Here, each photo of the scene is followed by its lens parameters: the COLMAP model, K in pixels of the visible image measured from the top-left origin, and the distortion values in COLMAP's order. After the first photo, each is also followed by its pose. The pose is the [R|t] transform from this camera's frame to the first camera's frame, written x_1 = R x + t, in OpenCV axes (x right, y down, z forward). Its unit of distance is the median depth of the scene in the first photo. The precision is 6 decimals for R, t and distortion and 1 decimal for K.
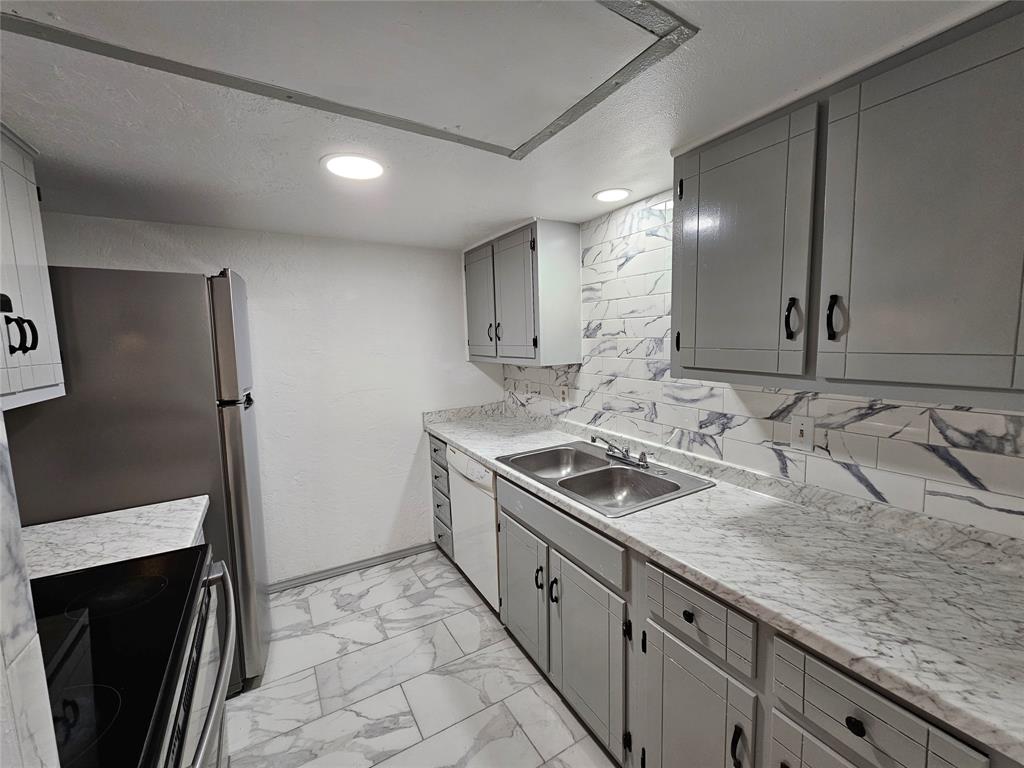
lens RADIAL K [[418.0, 0, 522.8], [0, 418.0, 385.3], [0, 0, 1]] dist [-0.000859, 0.000326]
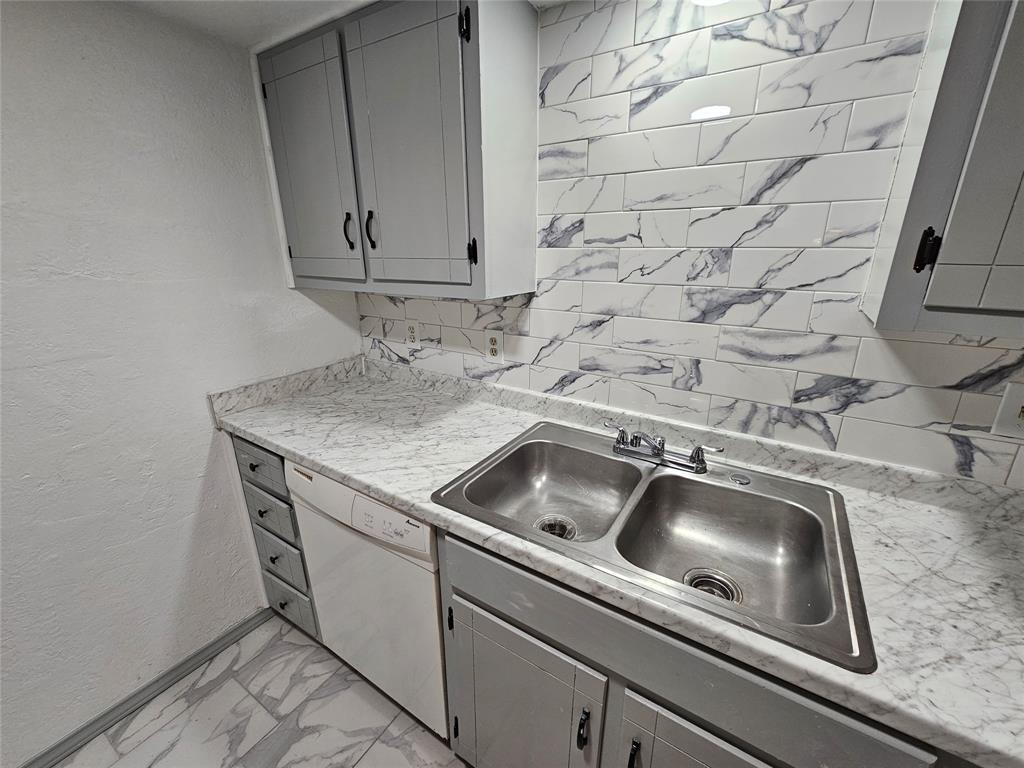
lens RADIAL K [[418.0, 0, 524.2], [0, 418.0, 383.4], [0, 0, 1]] dist [-0.000859, 0.000326]
pose [[0.891025, -0.111850, 0.439959, -0.158063], [0.030410, 0.981701, 0.187987, -0.040505], [-0.452934, -0.154121, 0.878121, 0.513254]]
